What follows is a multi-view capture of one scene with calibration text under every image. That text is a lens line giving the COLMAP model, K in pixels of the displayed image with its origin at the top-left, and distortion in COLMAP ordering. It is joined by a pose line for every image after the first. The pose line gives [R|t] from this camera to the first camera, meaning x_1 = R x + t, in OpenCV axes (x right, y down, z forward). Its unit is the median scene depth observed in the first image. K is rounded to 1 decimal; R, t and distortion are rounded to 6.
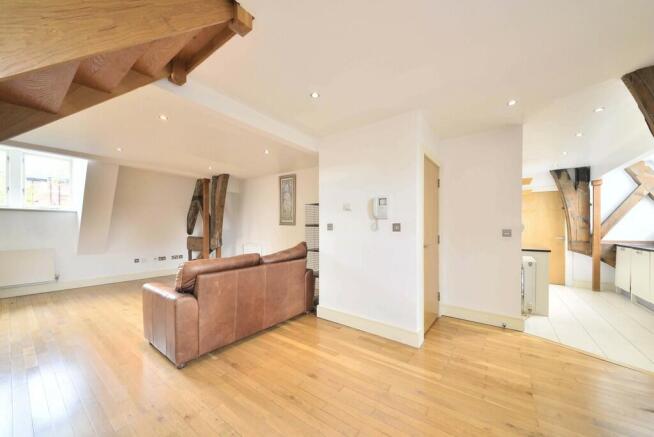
lens RADIAL K [[240.2, 0, 327.7], [0, 240.2, 225.4], [0, 0, 1]] dist [0.000170, 0.000041]
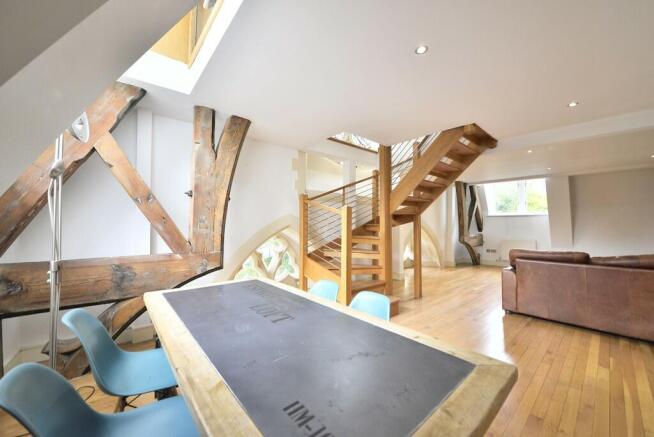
lens RADIAL K [[240.2, 0, 327.7], [0, 240.2, 225.4], [0, 0, 1]] dist [0.000170, 0.000041]
pose [[-0.223731, 0.004573, -0.974640, 1.180621], [-0.002223, 0.999984, 0.005203, -0.005791], [0.974648, 0.003331, -0.223717, 0.171460]]
